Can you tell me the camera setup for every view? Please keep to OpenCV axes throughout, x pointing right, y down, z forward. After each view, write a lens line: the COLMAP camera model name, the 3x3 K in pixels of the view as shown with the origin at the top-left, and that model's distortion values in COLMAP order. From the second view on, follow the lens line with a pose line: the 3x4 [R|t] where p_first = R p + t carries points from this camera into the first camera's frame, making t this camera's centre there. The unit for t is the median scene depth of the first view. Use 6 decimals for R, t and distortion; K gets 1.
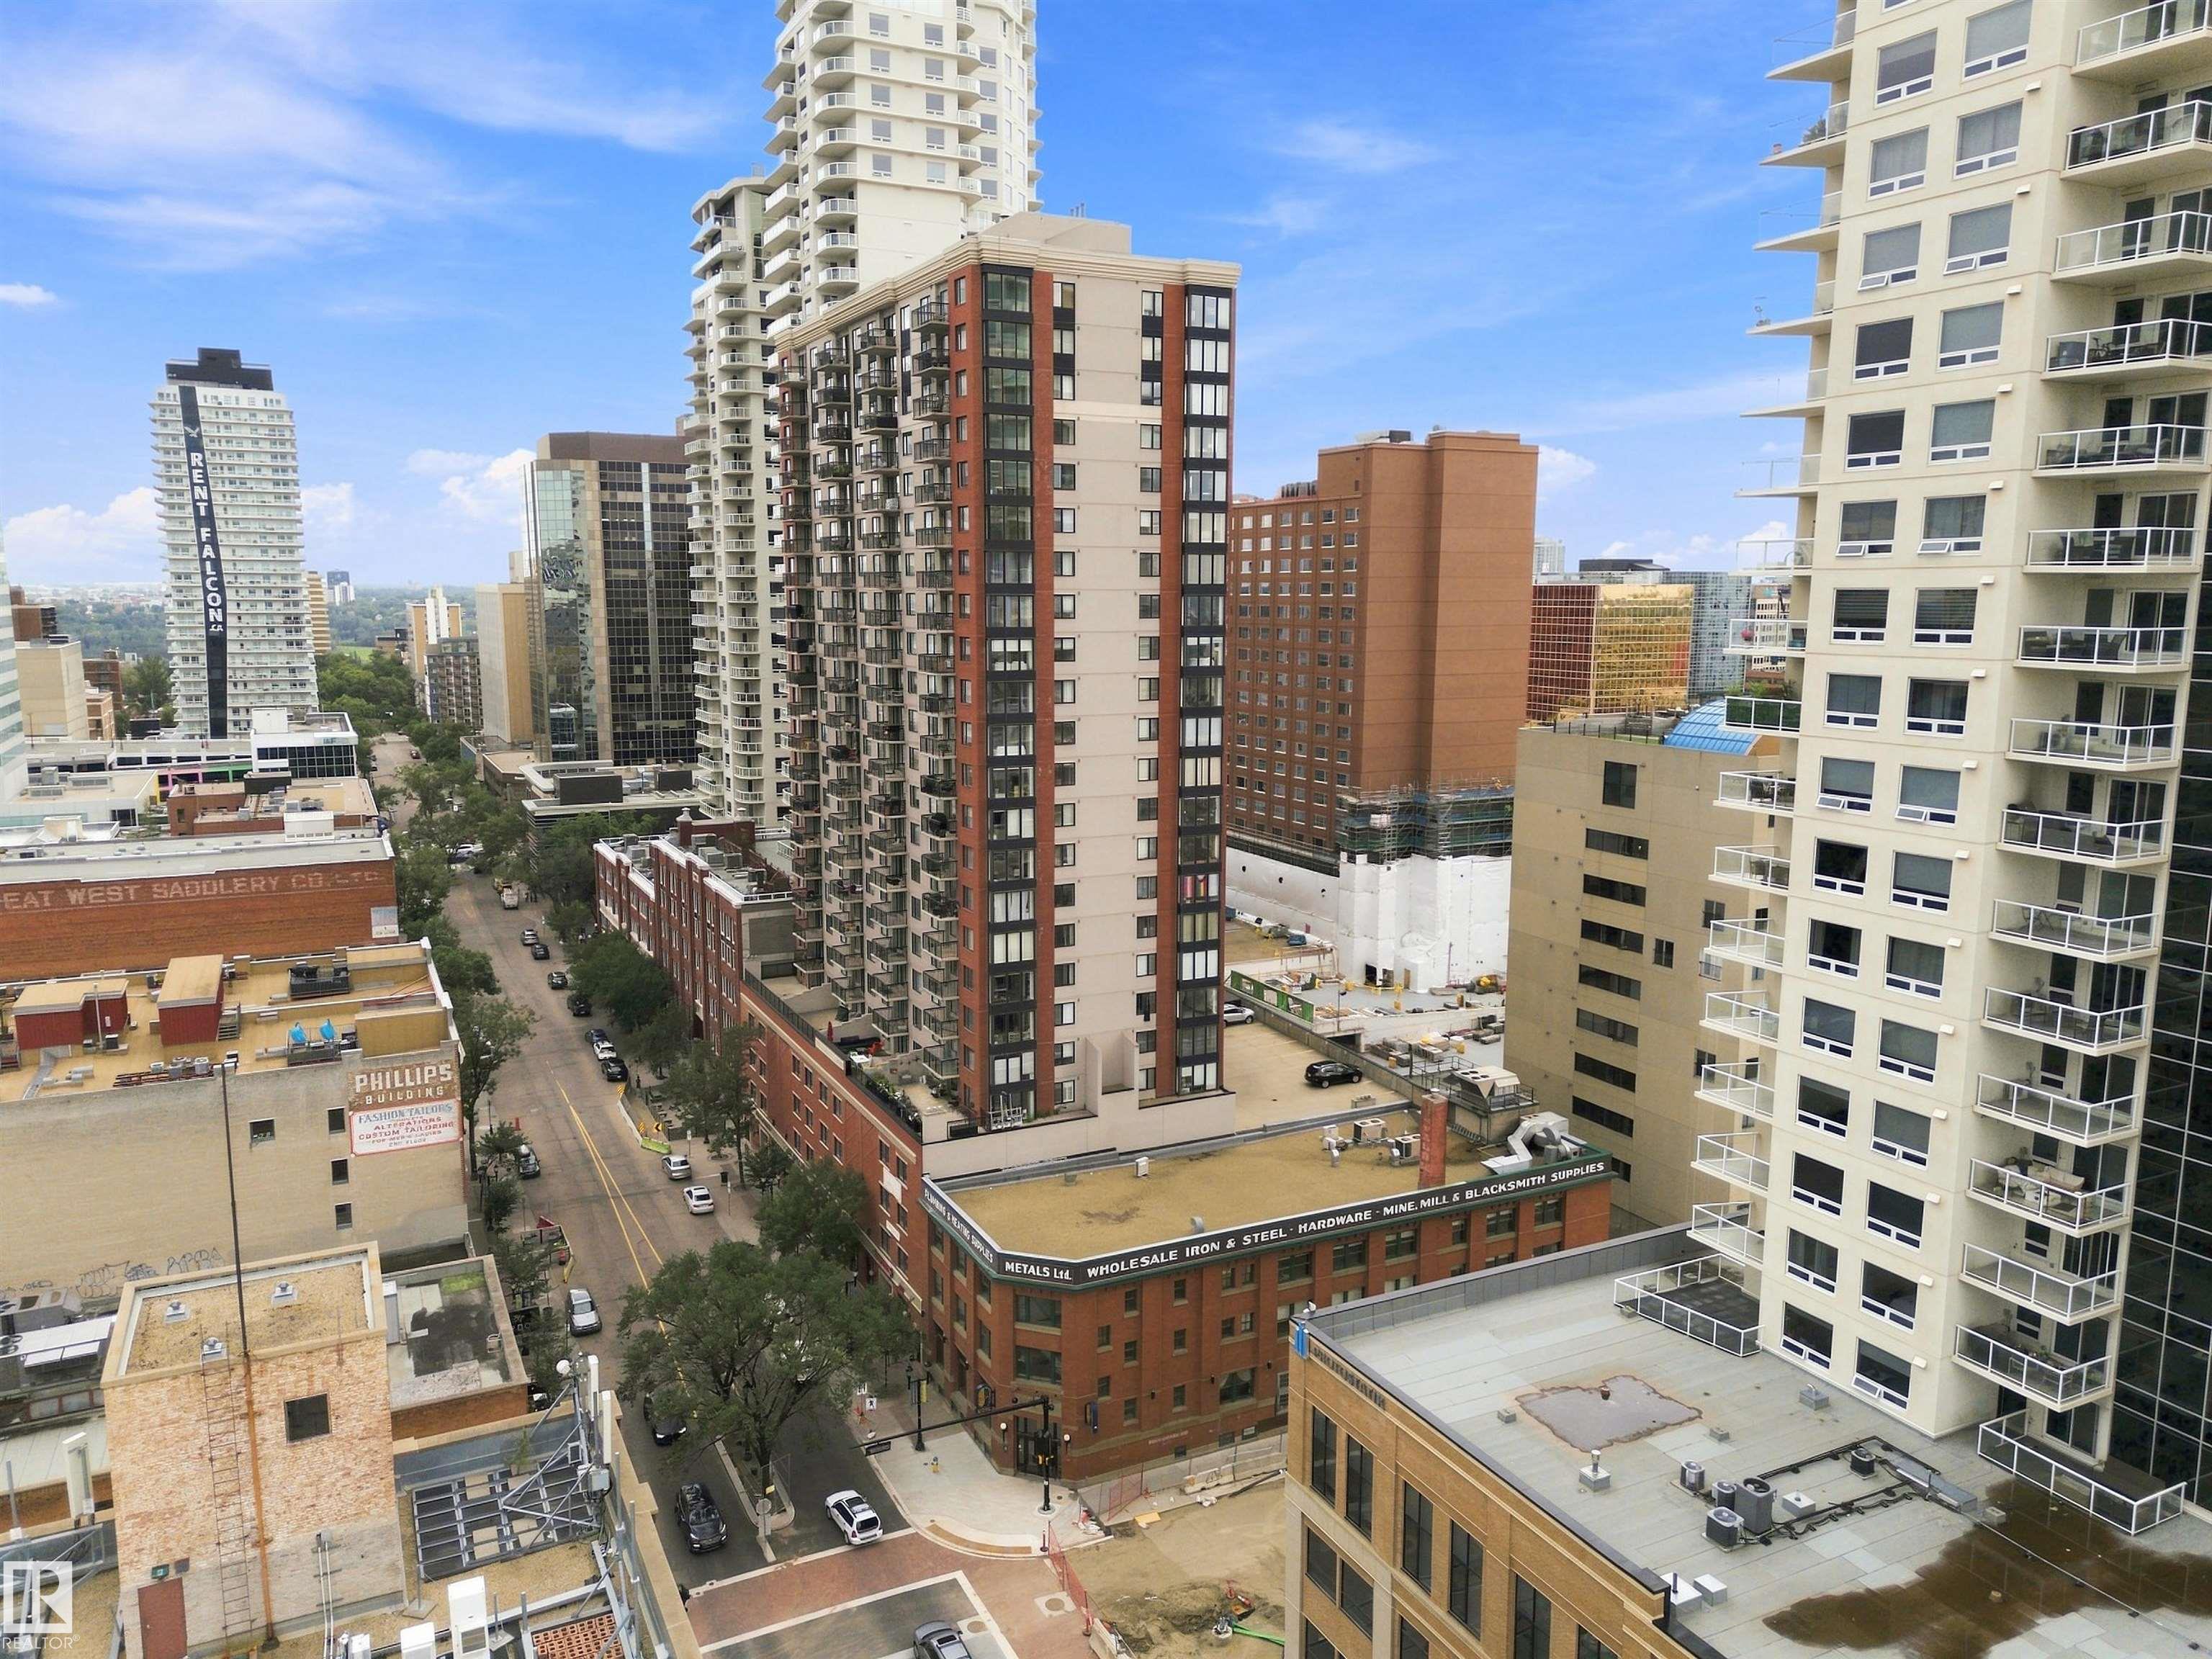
lens RADIAL K [[1575.6, 0, 1103.1], [0, 1575.6, 828.4], [0, 0, 1]] dist [0.058338, -0.004890]
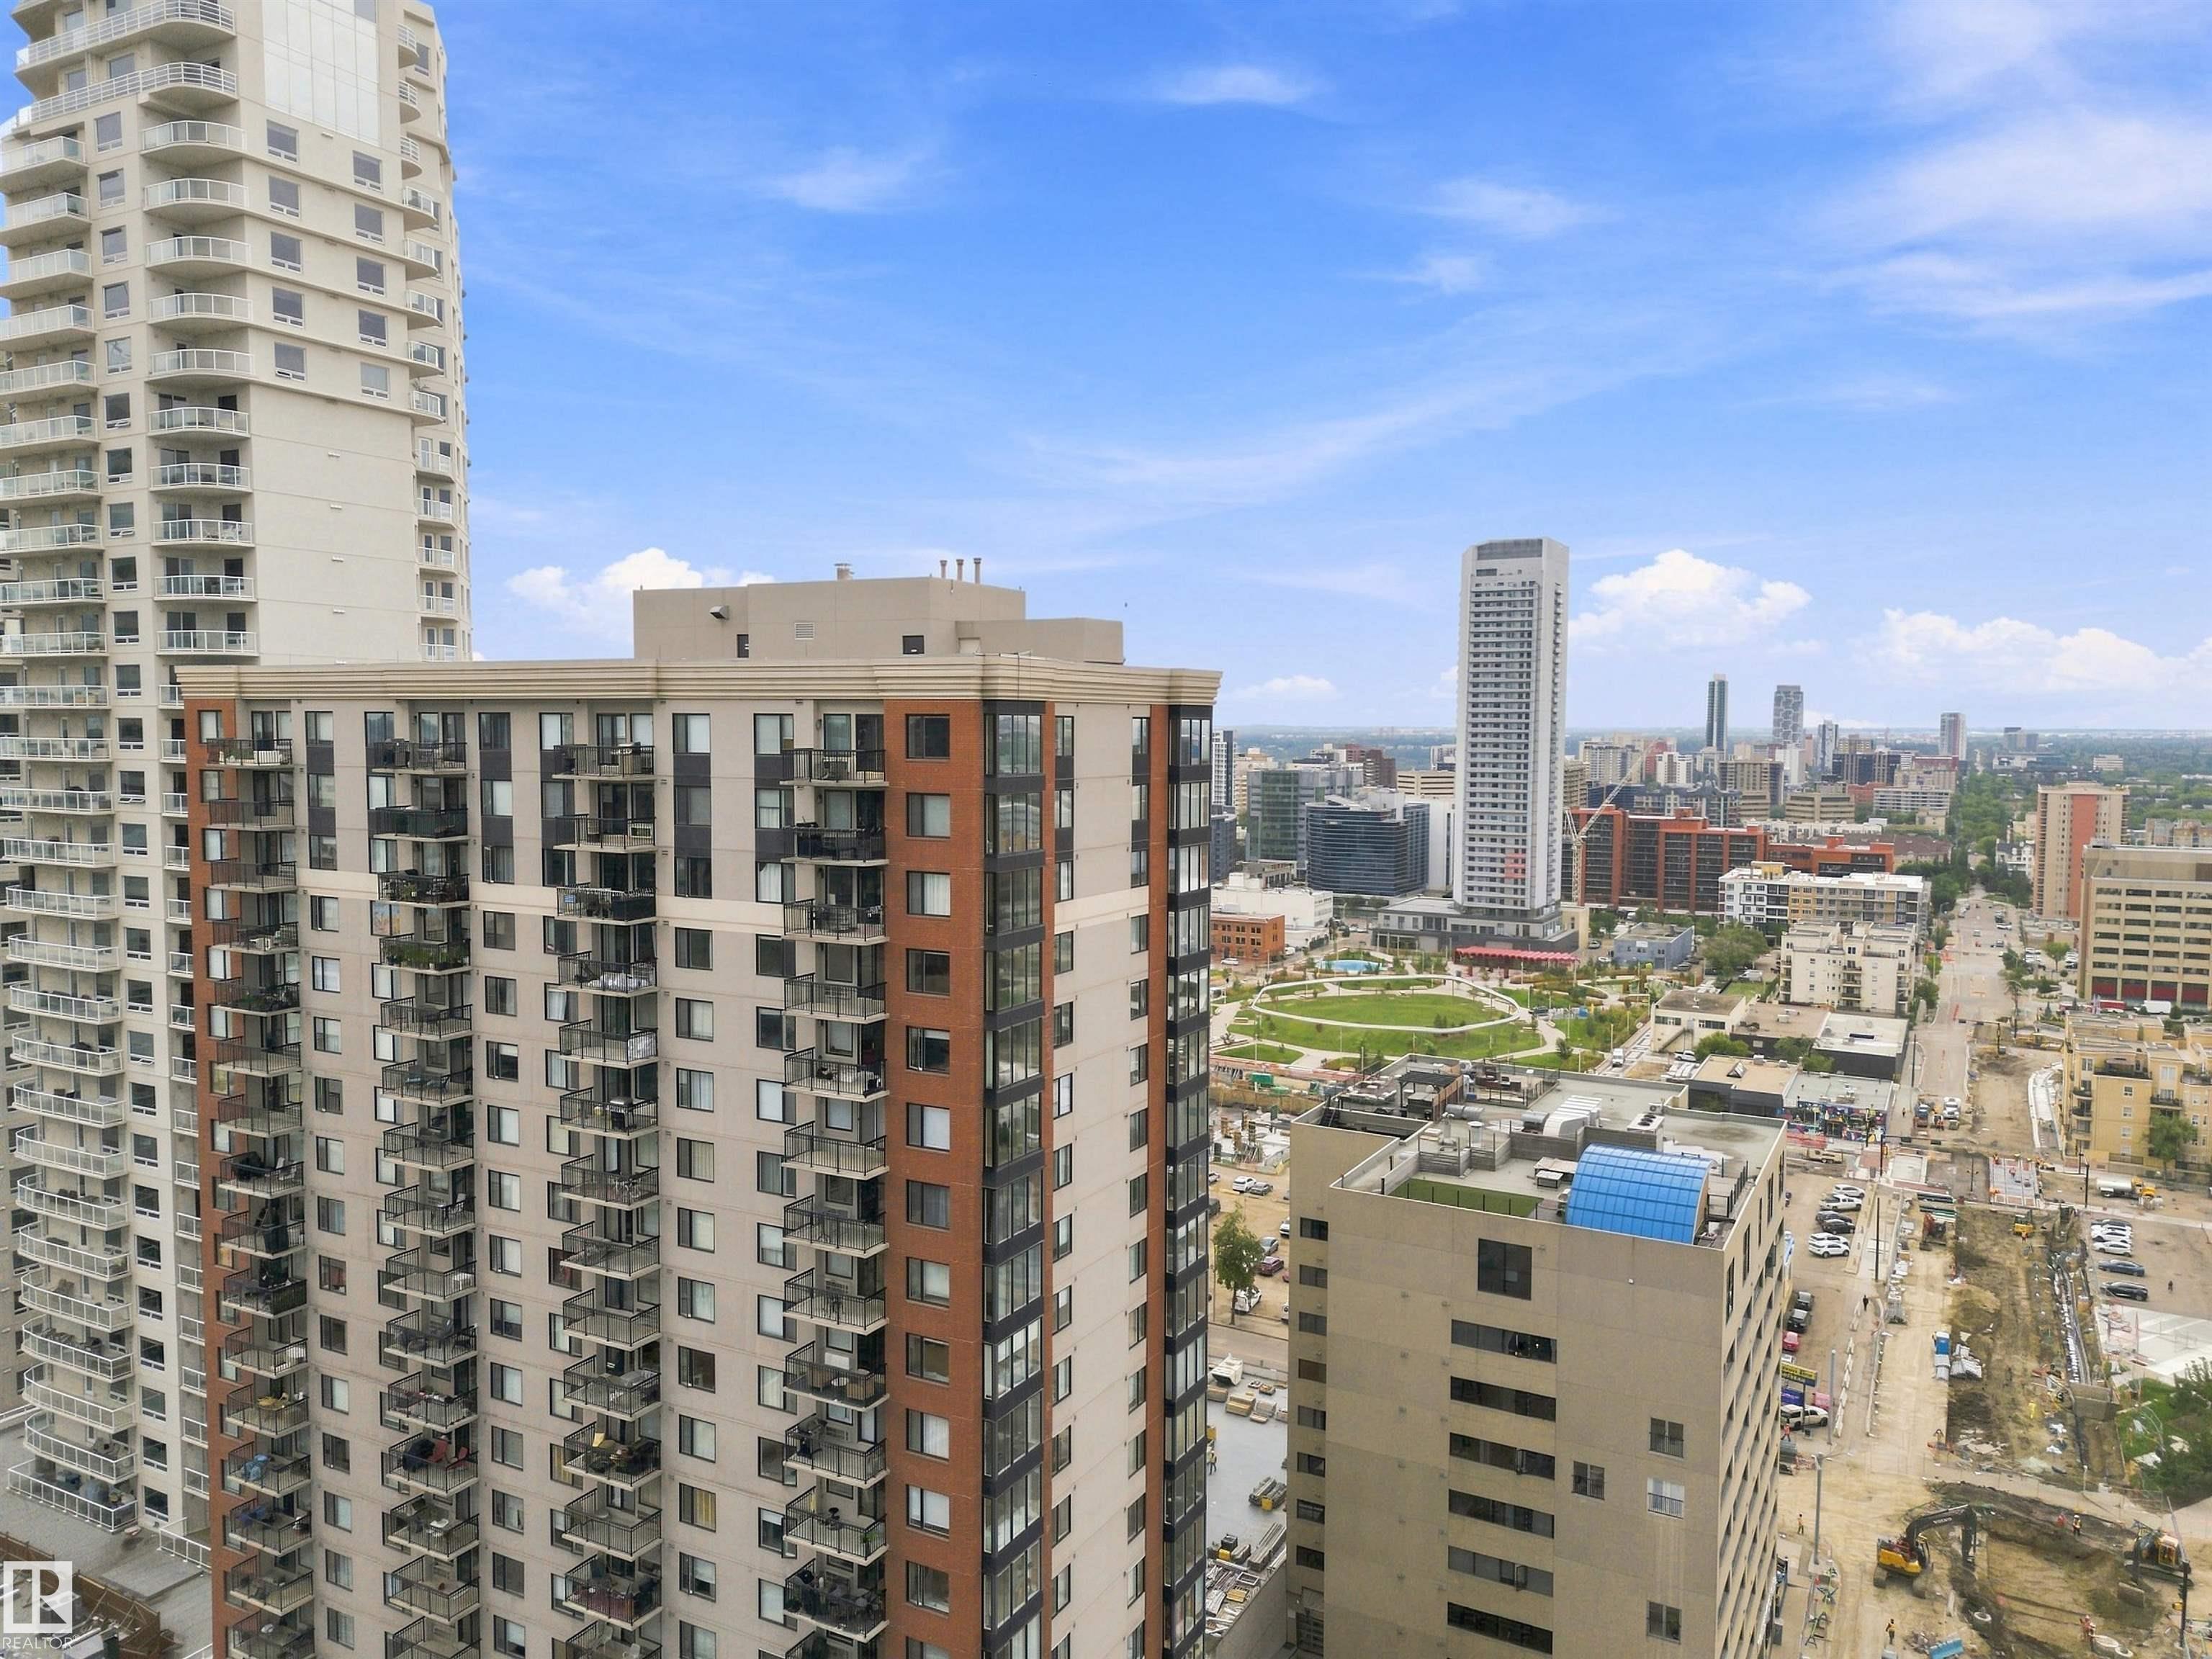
lens RADIAL K [[1575.6, 0, 1106.6], [0, 1575.6, 829.9], [0, 0, 1]] dist [0.058338, -0.004890]
pose [[0.823148, -0.039559, 0.566447, -0.322624], [0.085294, 0.994866, -0.054470, -0.246565], [-0.561384, 0.093151, 0.822296, 0.468476]]
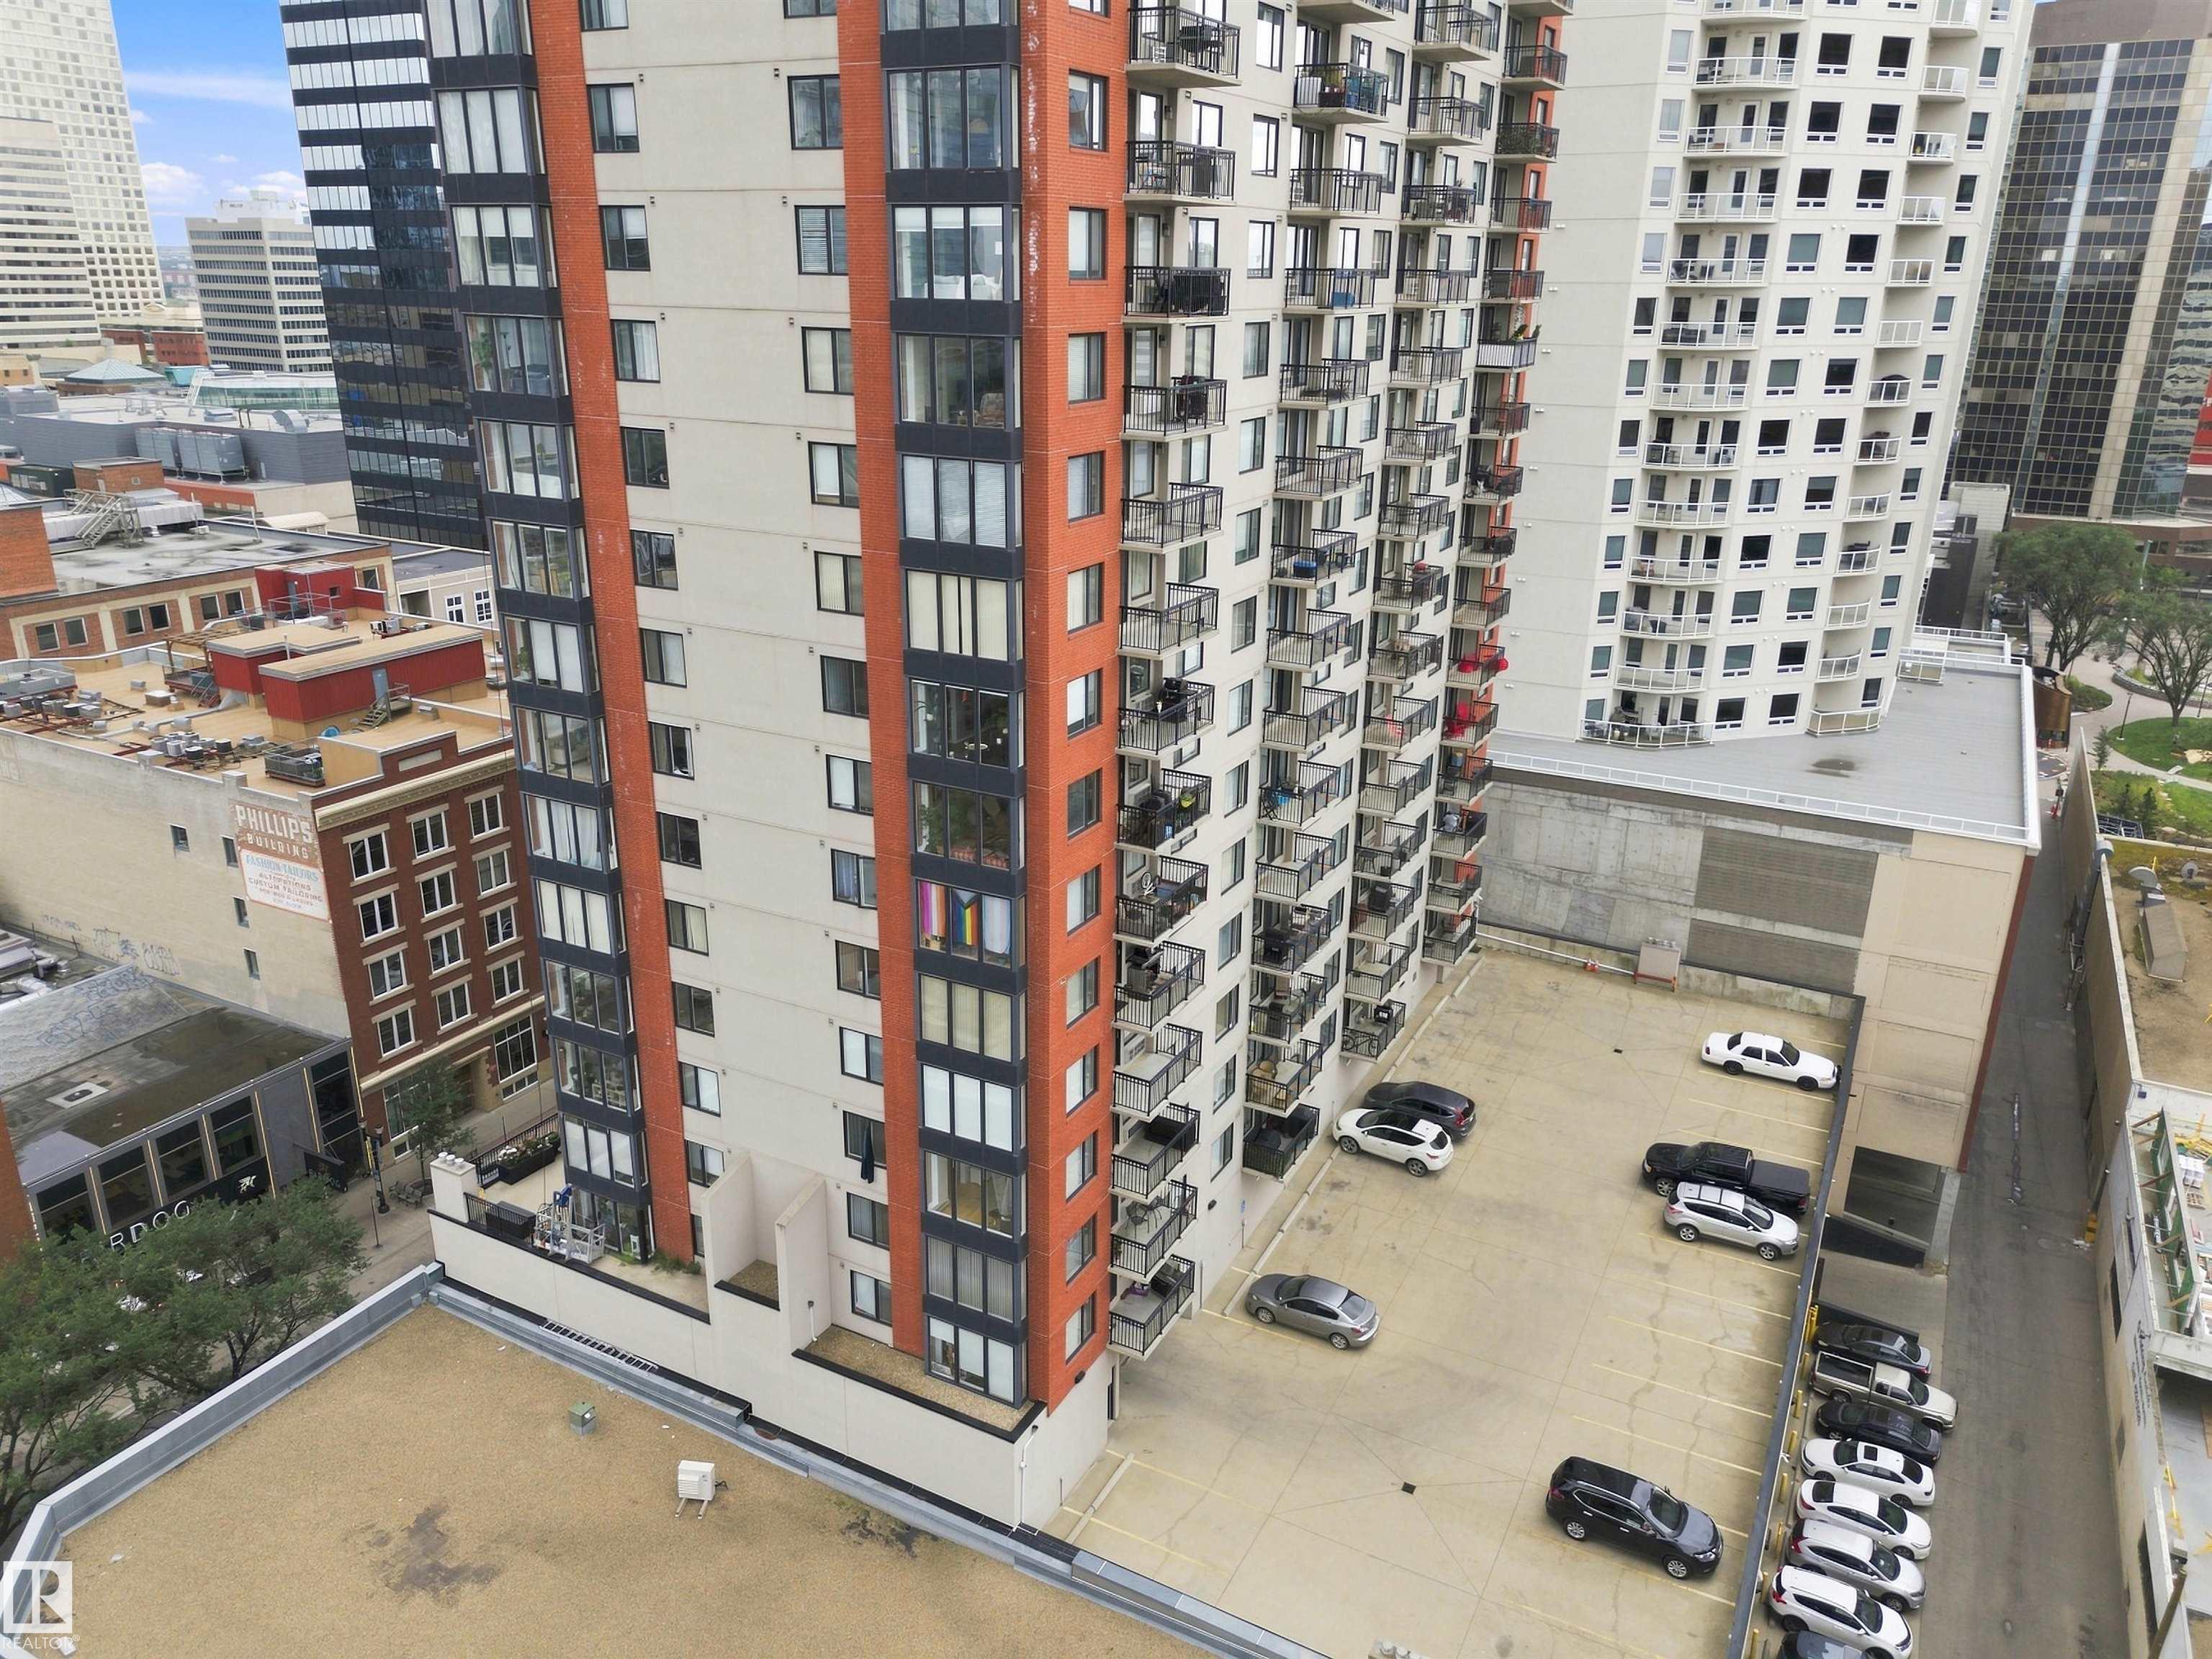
lens RADIAL K [[1575.6, 0, 1107.5], [0, 1575.6, 823.5], [0, 0, 1]] dist [0.058338, -0.004890]
pose [[0.570931, 0.275902, -0.773250, 0.372352], [-0.131082, 0.960393, 0.245892, -0.083265], [0.810466, -0.039028, 0.584484, 0.823176]]
